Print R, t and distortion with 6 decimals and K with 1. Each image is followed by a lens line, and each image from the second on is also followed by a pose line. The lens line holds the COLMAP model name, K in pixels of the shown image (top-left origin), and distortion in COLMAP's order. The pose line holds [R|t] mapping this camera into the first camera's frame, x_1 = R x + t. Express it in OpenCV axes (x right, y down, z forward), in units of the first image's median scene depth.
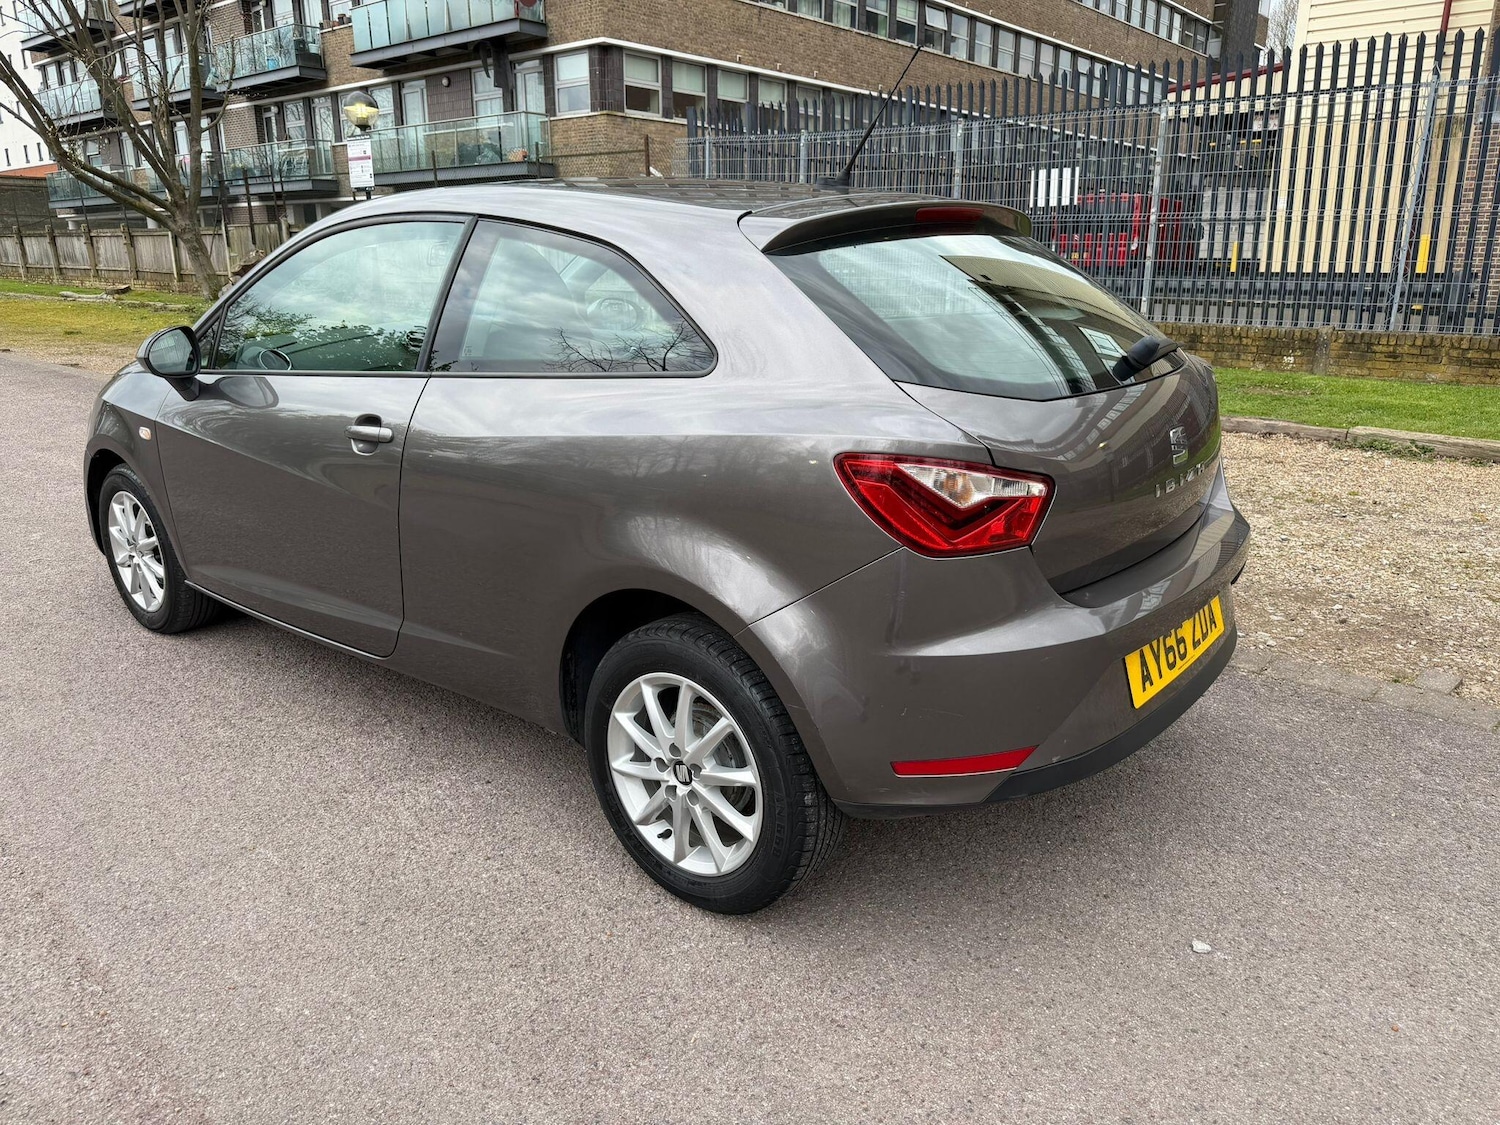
lens RADIAL K [[1068.8, 0, 740.4], [0, 1068.8, 554.6], [0, 0, 1]] dist [0.009066, -0.014327]
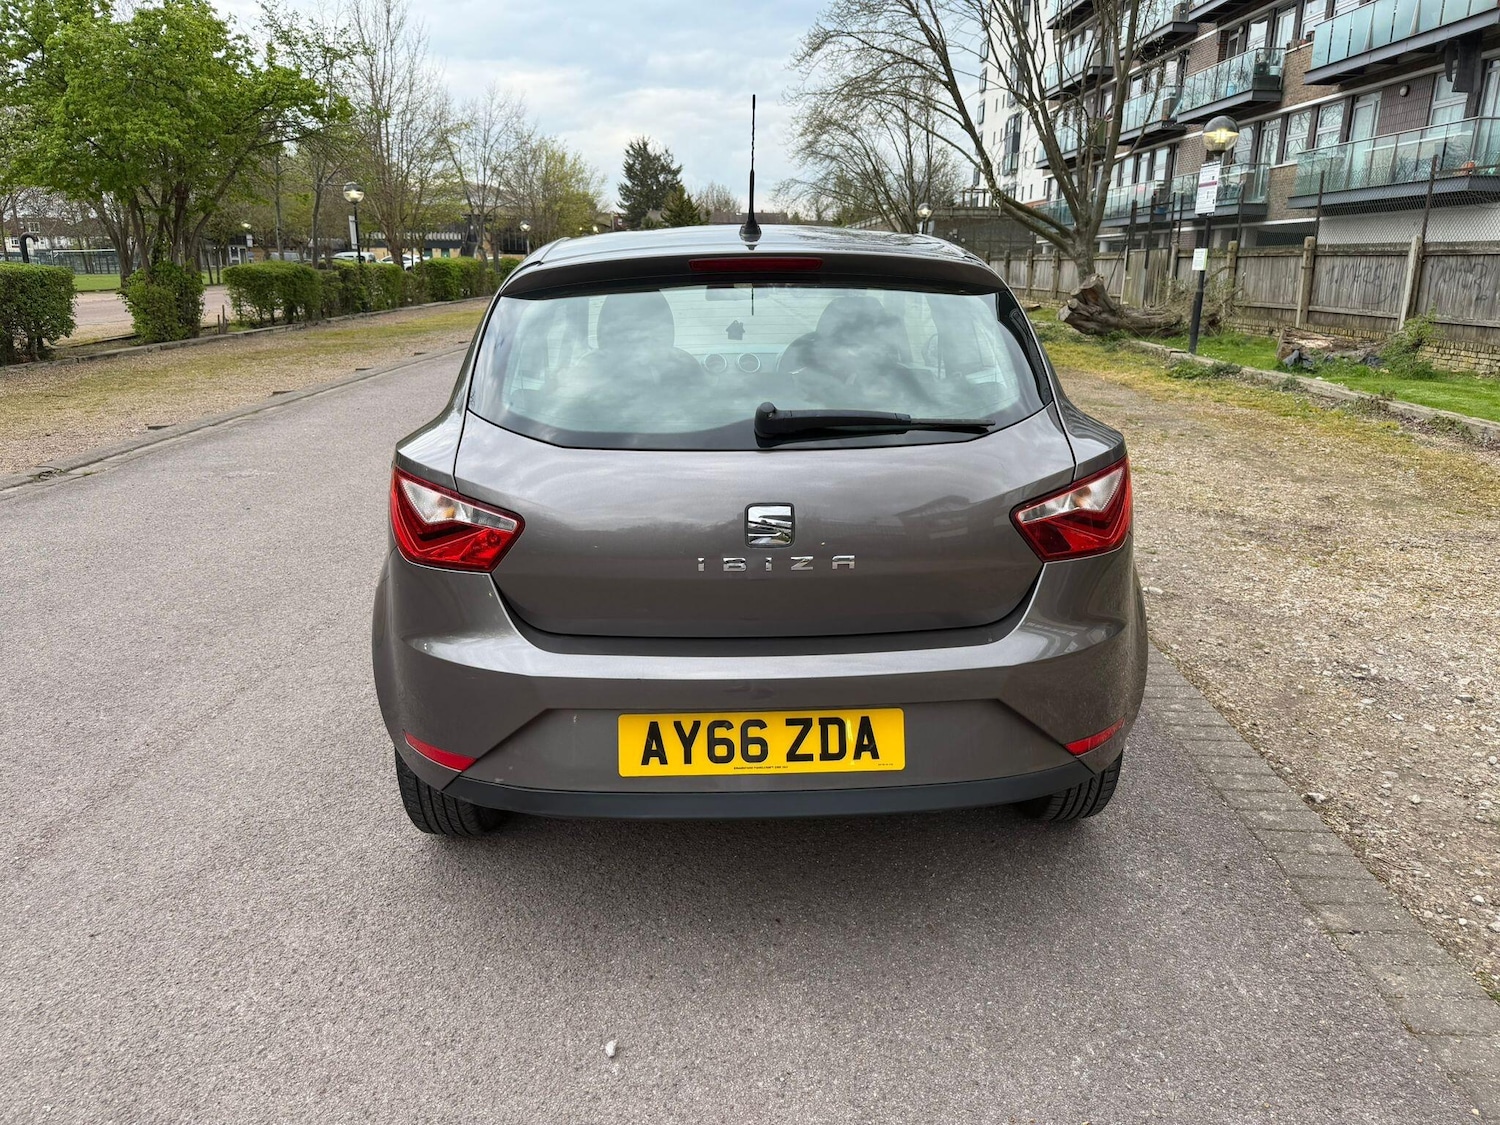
lens RADIAL K [[1068.8, 0, 738.9], [0, 1068.8, 548.1], [0, 0, 1]] dist [0.009066, -0.014327]
pose [[0.661597, 0.199184, -0.722921, 0.136290], [-0.217660, 0.973579, 0.069051, -0.017913], [0.717575, 0.111667, 0.687472, 0.049613]]
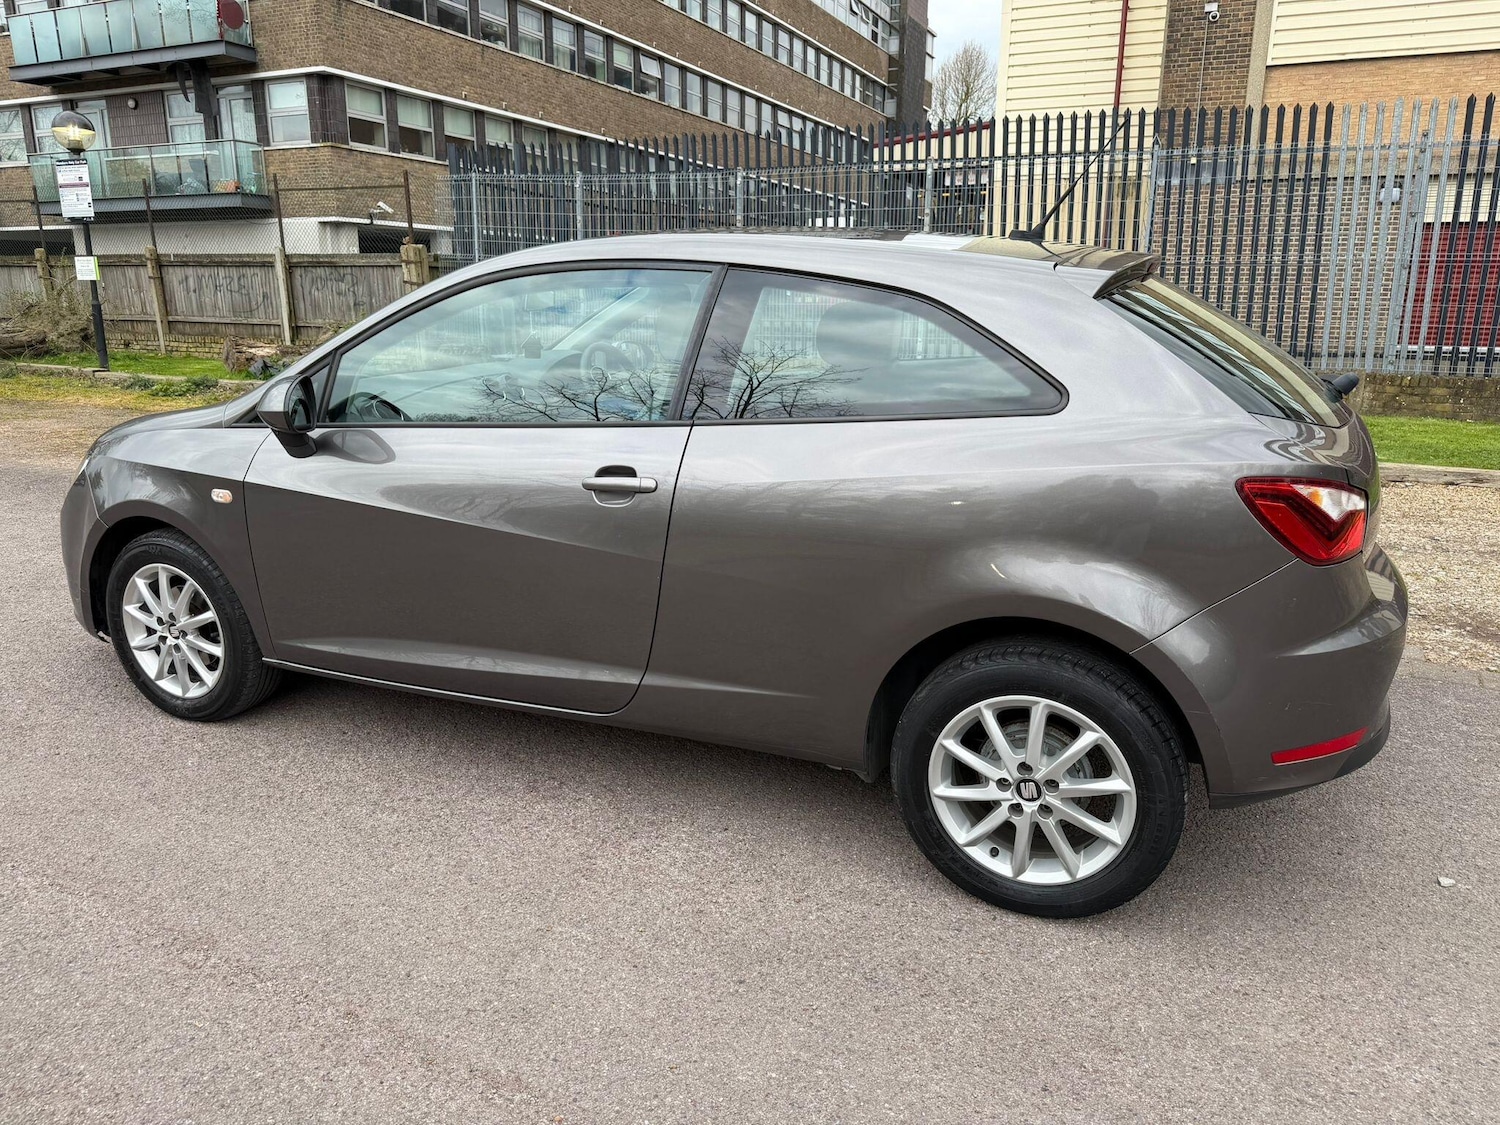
lens RADIAL K [[1068.8, 0, 737.4], [0, 1068.8, 560.4], [0, 0, 1]] dist [0.009066, -0.014327]
pose [[0.962296, -0.061708, 0.264912, -0.077871], [0.069349, 0.997400, -0.019578, -0.002575], [-0.263015, 0.037211, 0.964074, 0.006223]]
